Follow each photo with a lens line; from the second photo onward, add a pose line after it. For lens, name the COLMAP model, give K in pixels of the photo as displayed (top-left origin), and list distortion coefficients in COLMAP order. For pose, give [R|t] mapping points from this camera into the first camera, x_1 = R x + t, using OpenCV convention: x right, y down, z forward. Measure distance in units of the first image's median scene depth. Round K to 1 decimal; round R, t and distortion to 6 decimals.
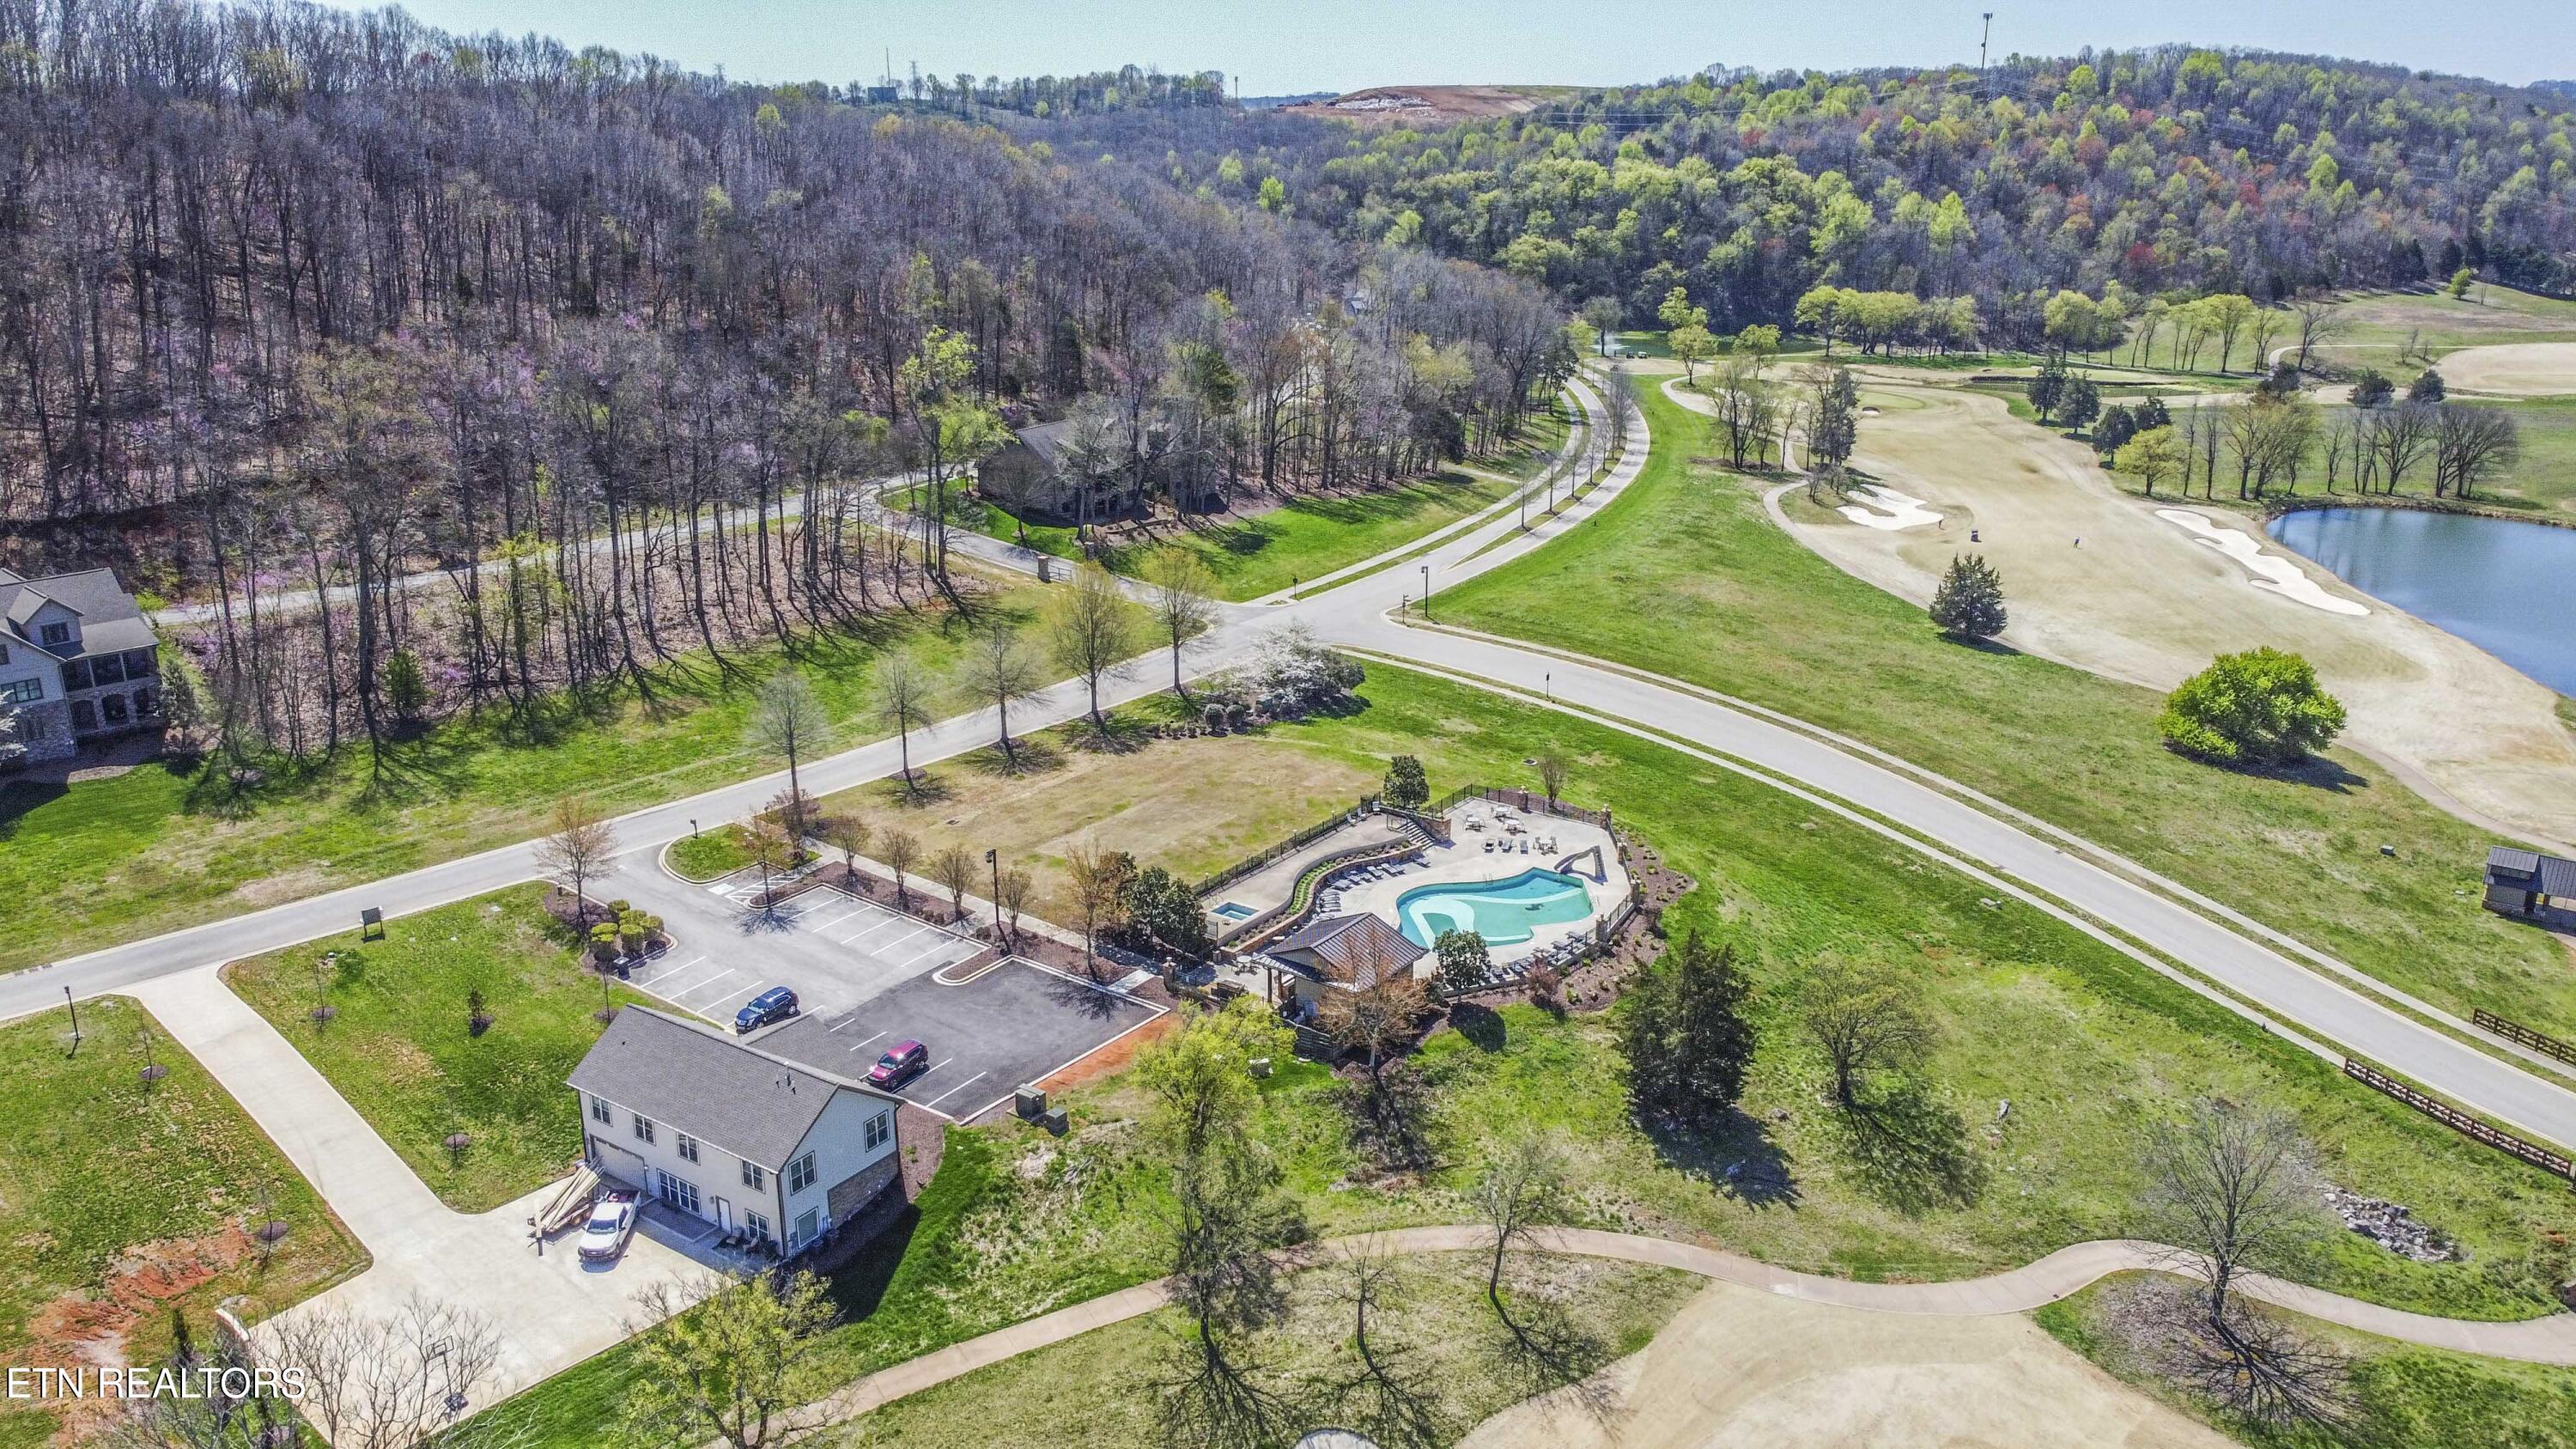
lens RADIAL K [[1953.8, 0, 1280.1], [0, 1953.8, 733.0], [0, 0, 1]] dist [0.006775, -0.007326]
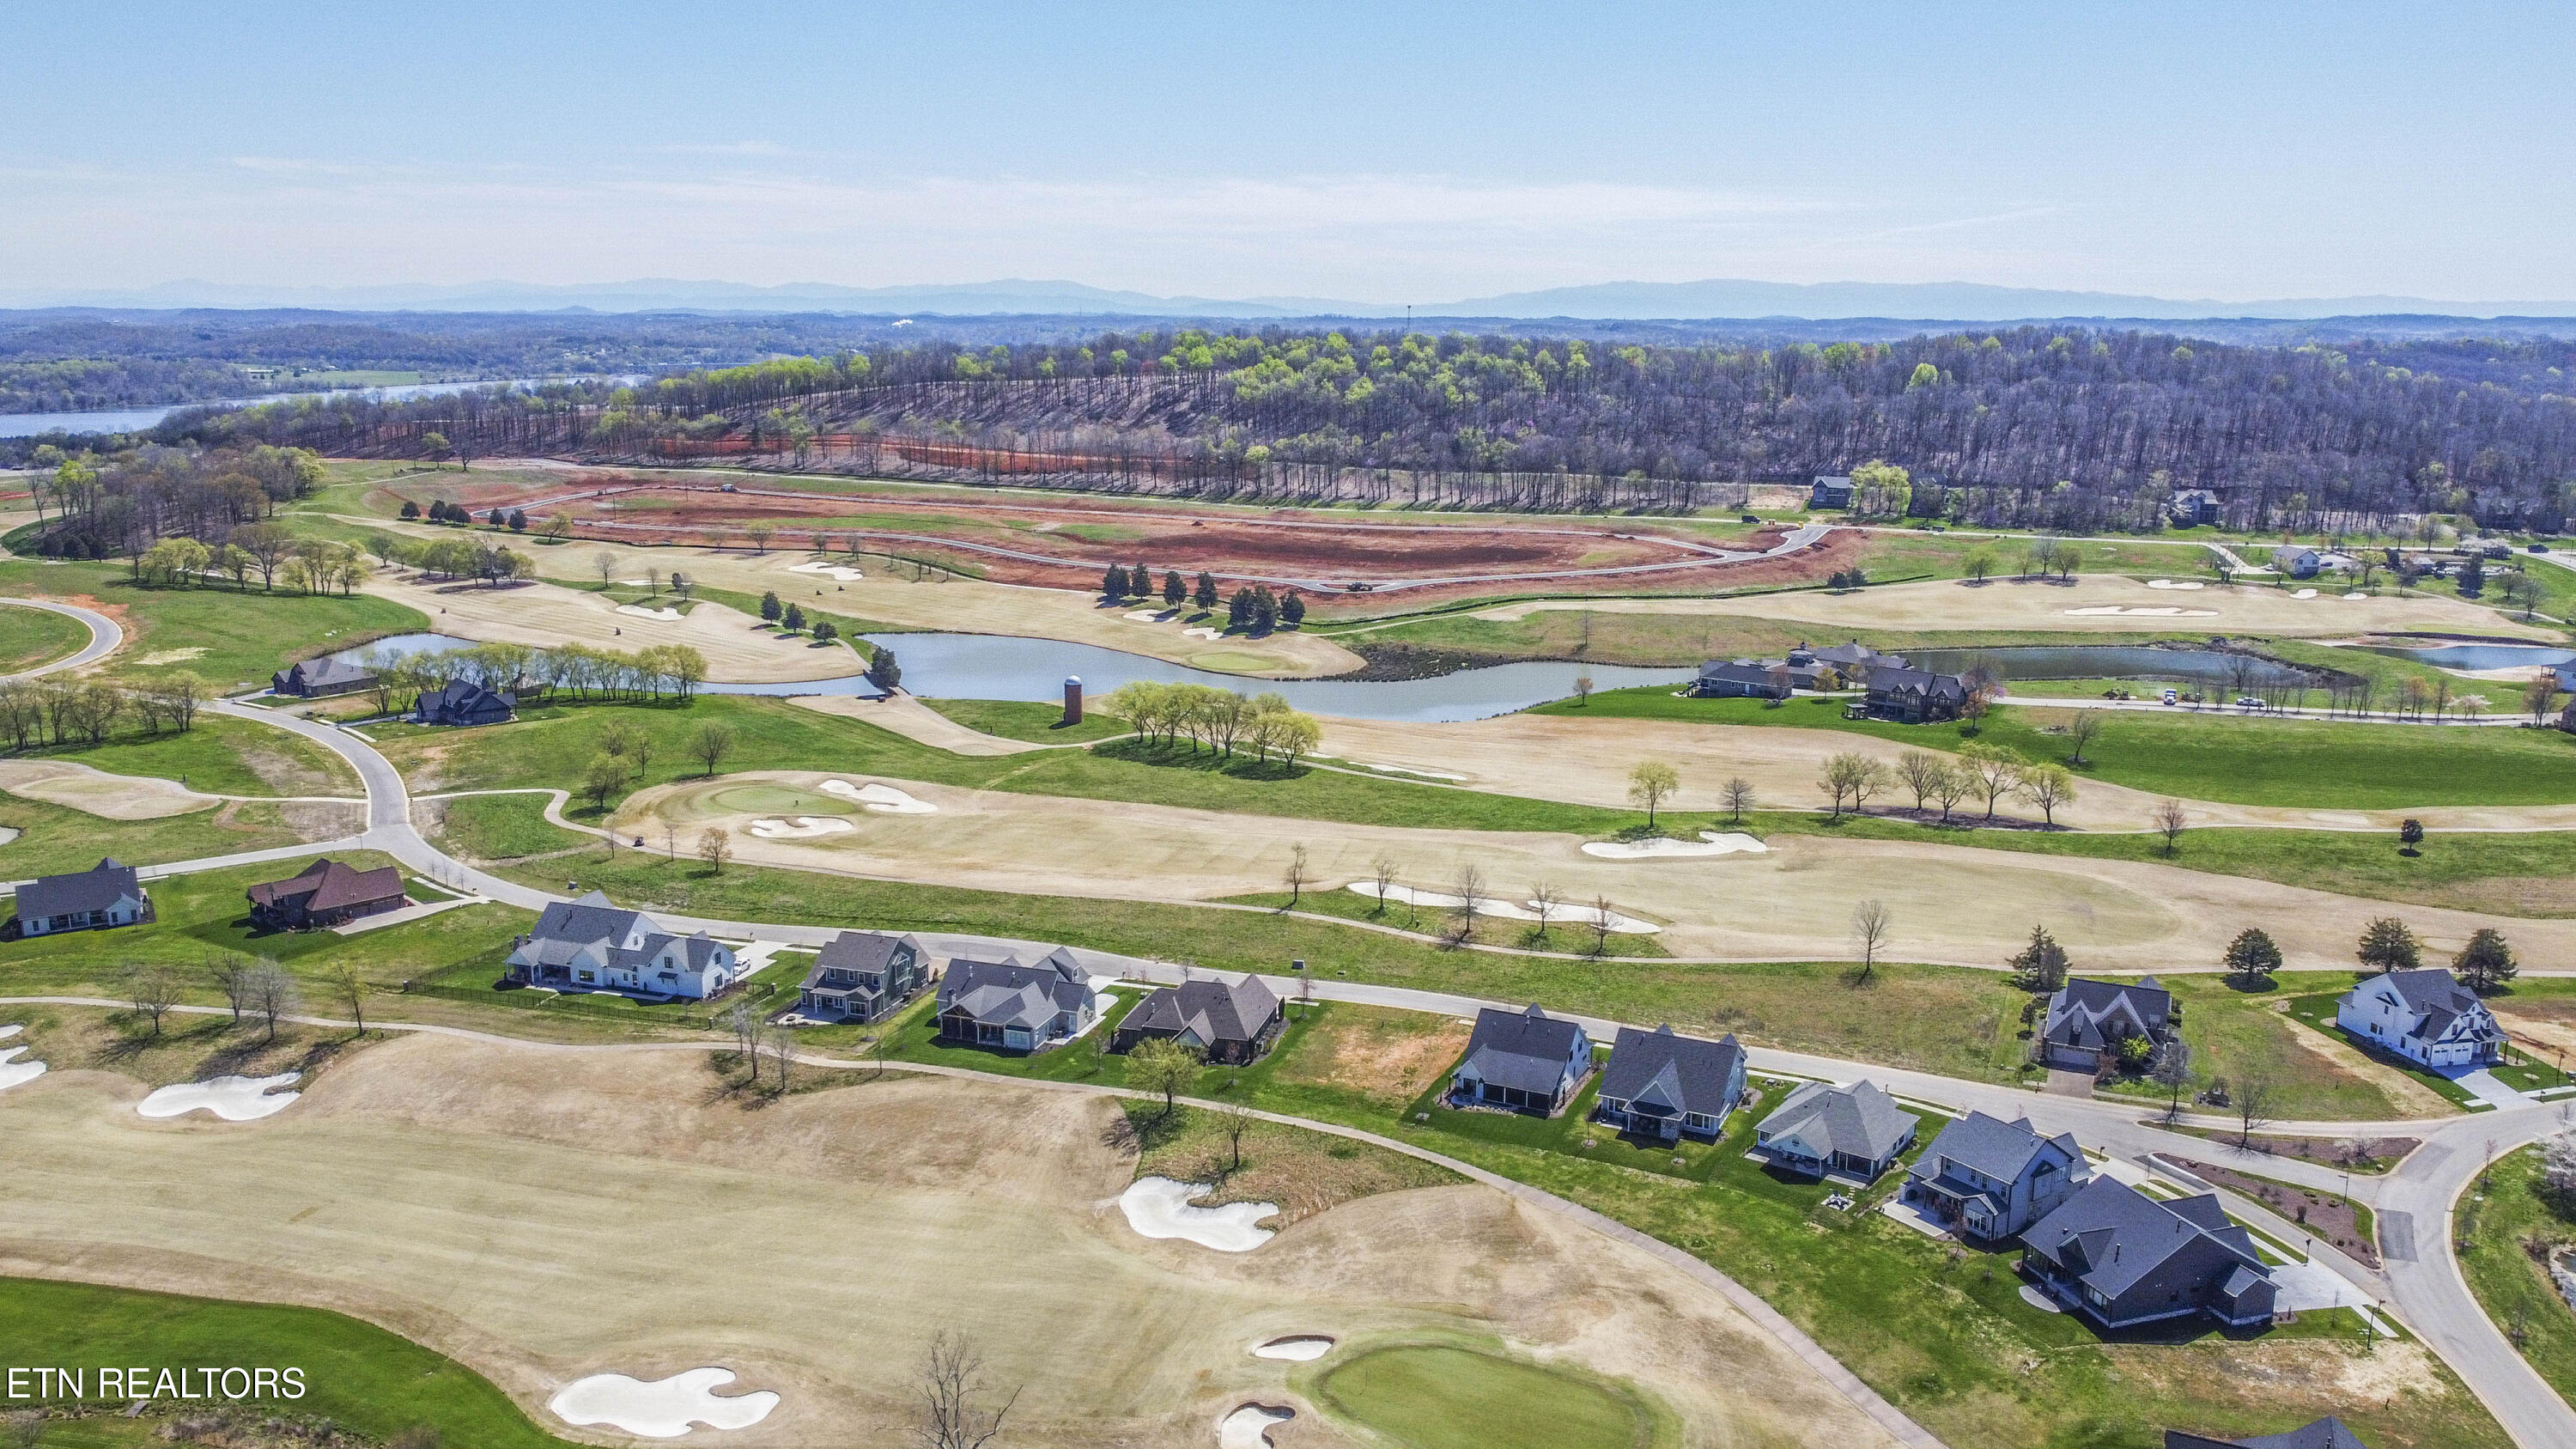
lens RADIAL K [[1953.8, 0, 1280.1], [0, 1953.8, 733.0], [0, 0, 1]] dist [0.006775, -0.007326]
pose [[0.591204, 0.176493, -0.786974, 0.525711], [-0.253952, 0.966866, 0.026058, 0.255462], [0.765497, 0.184448, 0.616436, -0.978744]]
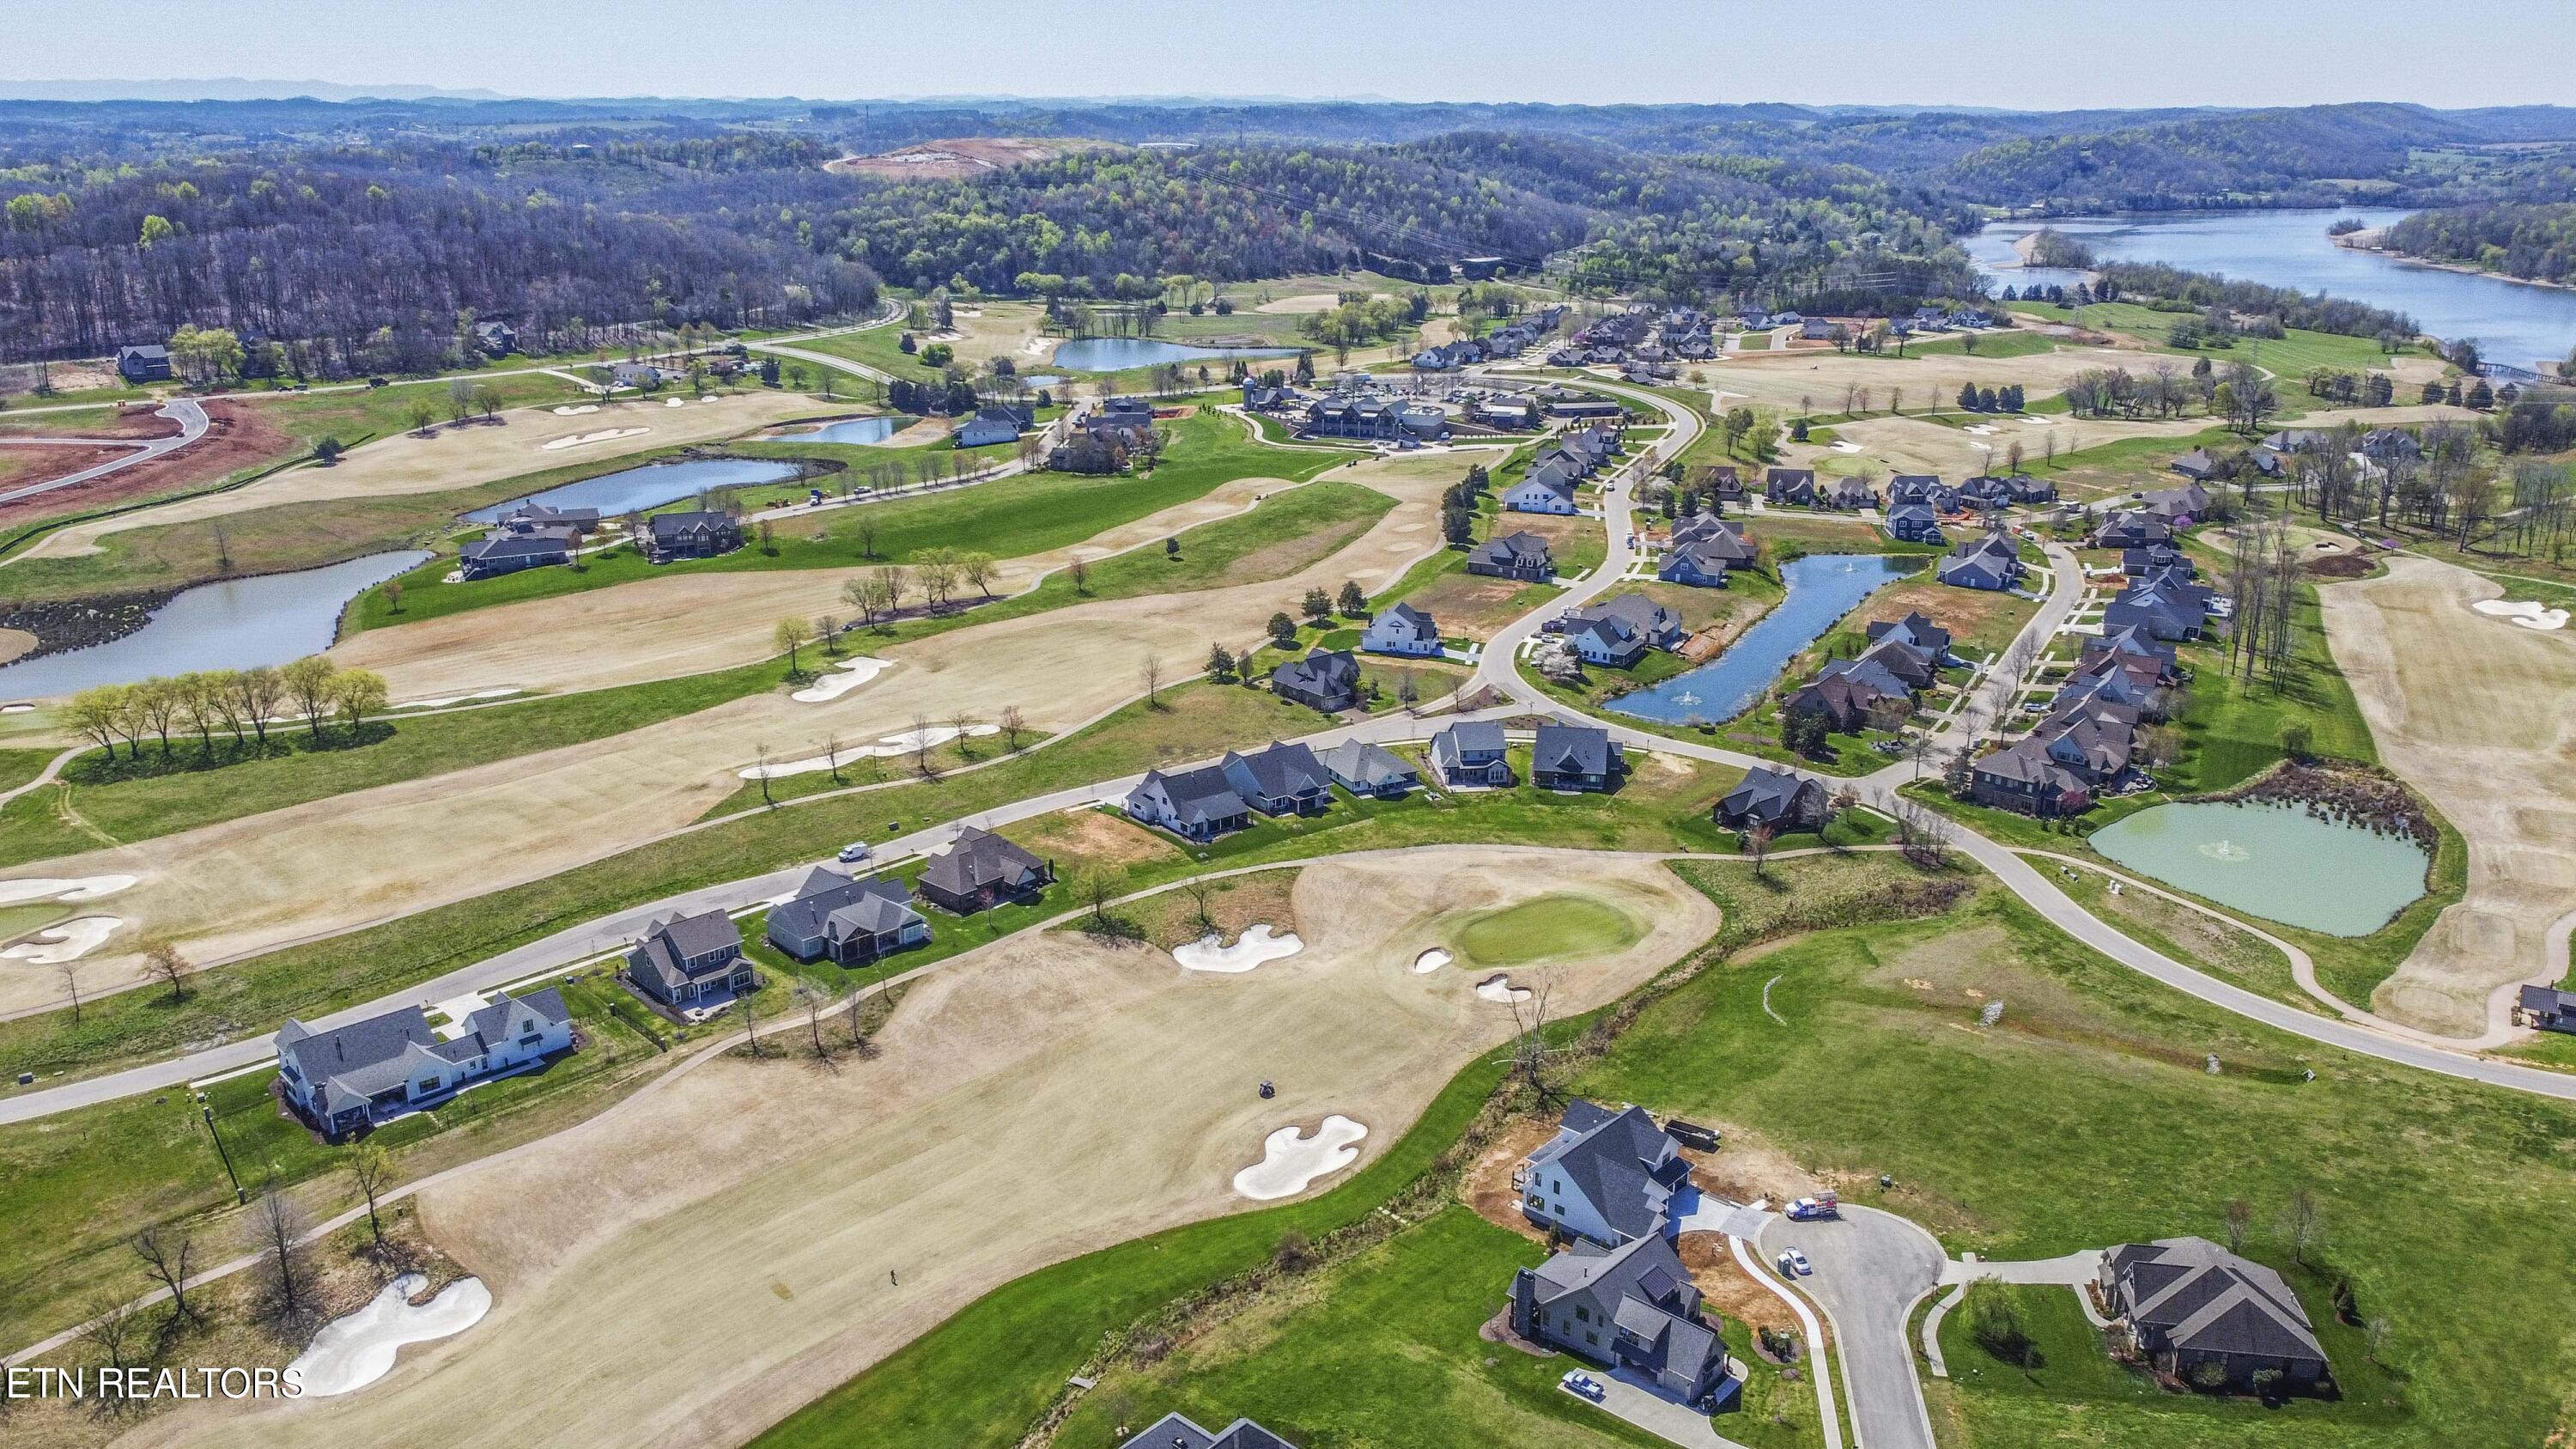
lens RADIAL K [[1953.8, 0, 1280.1], [0, 1953.8, 733.0], [0, 0, 1]] dist [0.006775, -0.007326]
pose [[0.987923, -0.042181, 0.149091, 0.183553], [0.041734, 0.999110, 0.006125, 0.296464], [-0.149216, 0.000171, 0.988805, -1.255147]]
